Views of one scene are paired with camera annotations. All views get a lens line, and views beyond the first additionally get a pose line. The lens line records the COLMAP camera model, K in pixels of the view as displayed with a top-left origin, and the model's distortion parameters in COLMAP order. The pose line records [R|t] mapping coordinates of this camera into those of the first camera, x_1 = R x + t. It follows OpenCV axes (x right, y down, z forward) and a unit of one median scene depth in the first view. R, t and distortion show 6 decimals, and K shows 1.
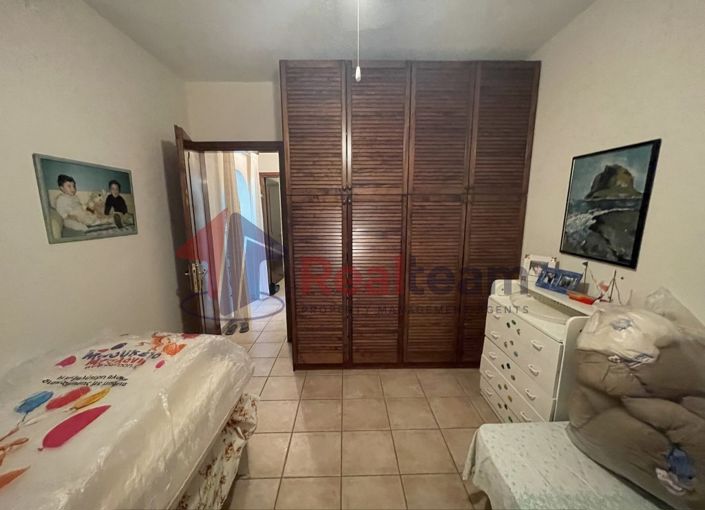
lens RADIAL K [[284.0, 0, 352.6], [0, 284.0, 263.7], [0, 0, 1]] dist [-0.000936, -0.000060]
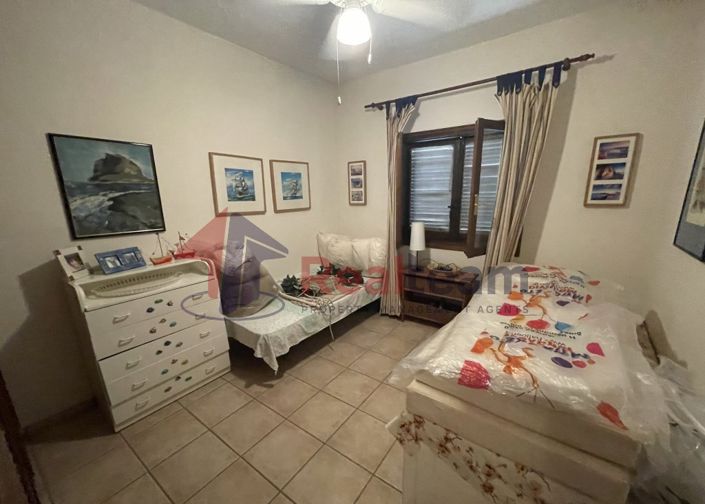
lens RADIAL K [[290.9, 0, 348.2], [0, 290.9, 259.2], [0, 0, 1]] dist [0.000640, 0.000082]
pose [[-0.794639, -0.119407, 0.595223, -0.612087], [0.134946, 0.921193, 0.364955, -0.237042], [-0.591894, 0.370330, -0.715903, 1.358606]]
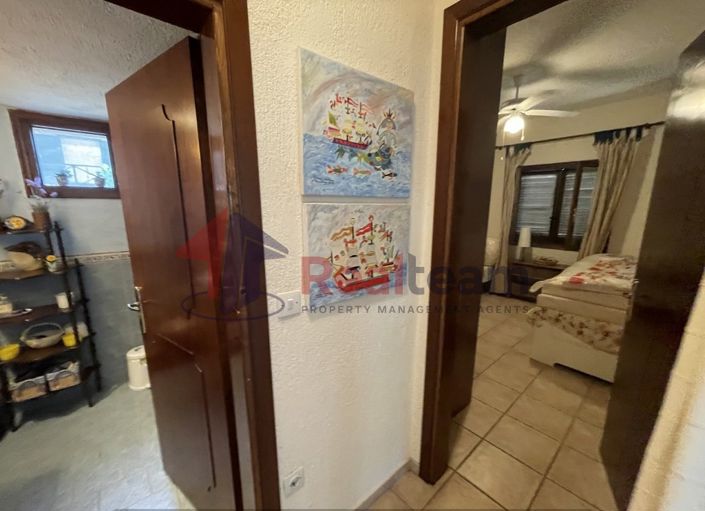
lens RADIAL K [[284.0, 0, 352.6], [0, 284.0, 264.2], [0, 0, 1]] dist [-0.000936, -0.000060]
pose [[-0.641488, -0.150230, 0.752279, -0.816459], [0.140680, 0.940970, 0.307873, -0.420033], [-0.754124, 0.303327, -0.582486, 2.462375]]
